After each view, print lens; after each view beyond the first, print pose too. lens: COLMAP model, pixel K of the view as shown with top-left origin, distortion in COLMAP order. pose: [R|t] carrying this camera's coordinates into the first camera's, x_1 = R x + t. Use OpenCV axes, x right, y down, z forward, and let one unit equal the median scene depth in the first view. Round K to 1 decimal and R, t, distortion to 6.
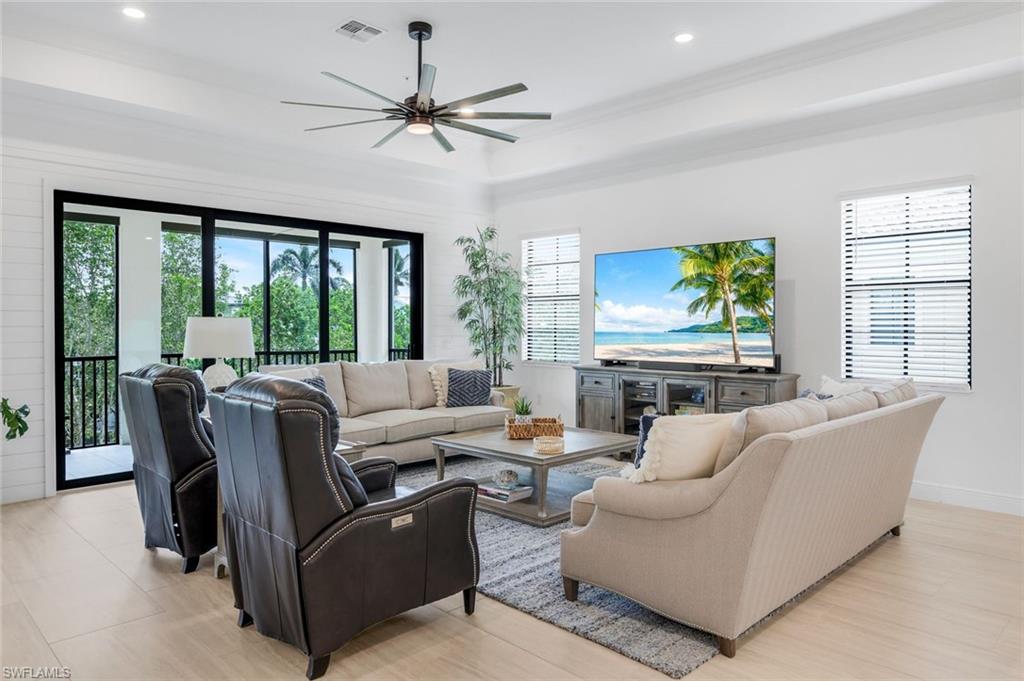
lens RADIAL K [[637.3, 0, 479.0], [0, 637.3, 345.0], [0, 0, 1]] dist [-0.022779, -0.000113]
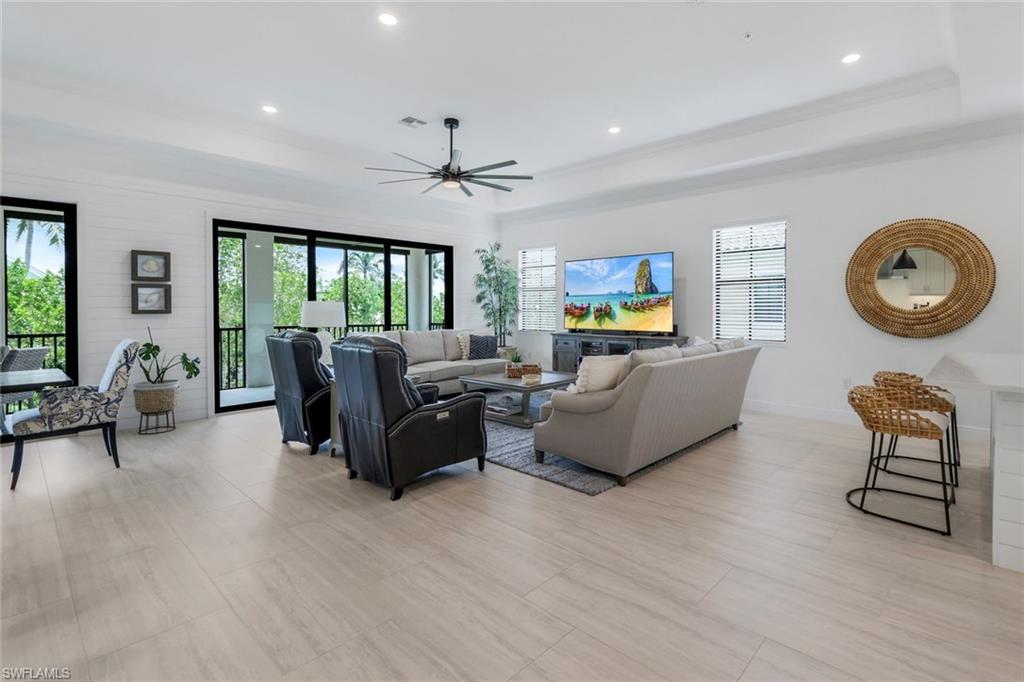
lens RADIAL K [[456.0, 0, 516.3], [0, 456.0, 318.7], [0, 0, 1]] dist [0.000539, 0.000219]
pose [[0.998666, -0.002212, 0.051584, 0.010437], [0.002524, 0.999979, -0.005983, 0.007281], [-0.051569, 0.006105, 0.998651, -0.159135]]
